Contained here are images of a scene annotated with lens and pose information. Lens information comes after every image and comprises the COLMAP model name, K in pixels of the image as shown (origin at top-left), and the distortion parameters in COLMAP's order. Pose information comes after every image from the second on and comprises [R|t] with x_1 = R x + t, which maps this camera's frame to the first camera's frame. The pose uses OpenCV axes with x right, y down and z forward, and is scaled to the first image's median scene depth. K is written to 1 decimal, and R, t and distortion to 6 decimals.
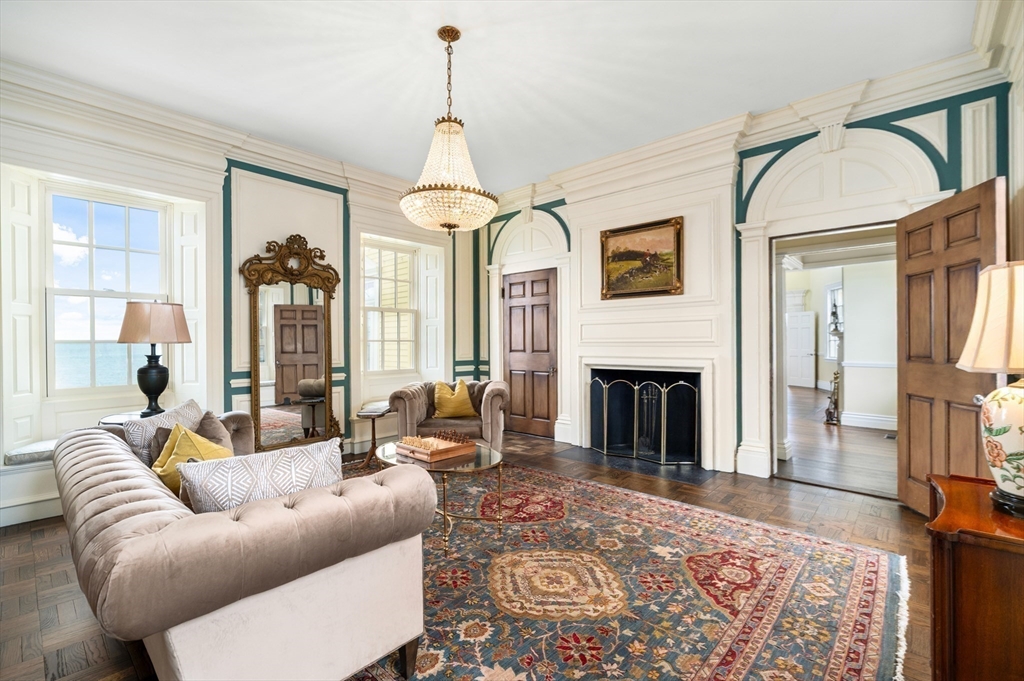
lens RADIAL K [[449.2, 0, 512.0], [0, 449.2, 340.5], [0, 0, 1]] dist [-0.001822, -0.000544]
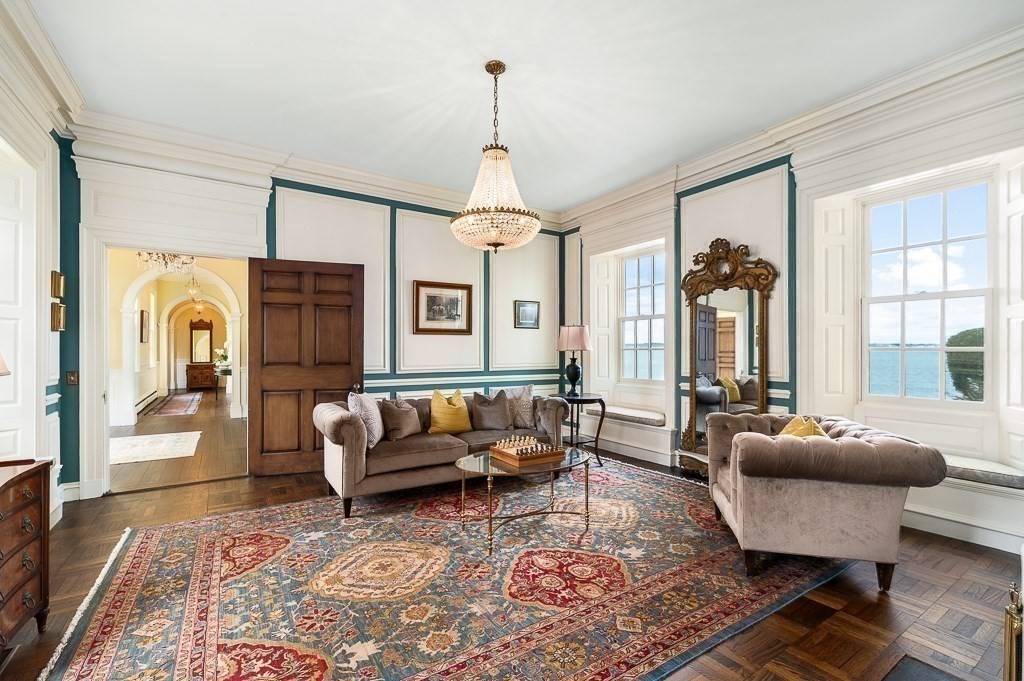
lens RADIAL K [[445.0, 0, 514.8], [0, 445.0, 345.7], [0, 0, 1]] dist [0.001105, 0.000332]
pose [[-0.247658, -0.000301, -0.968847, 1.049305], [0.004517, 0.999989, -0.001465, -0.013439], [0.968837, -0.004739, -0.247654, 1.539222]]
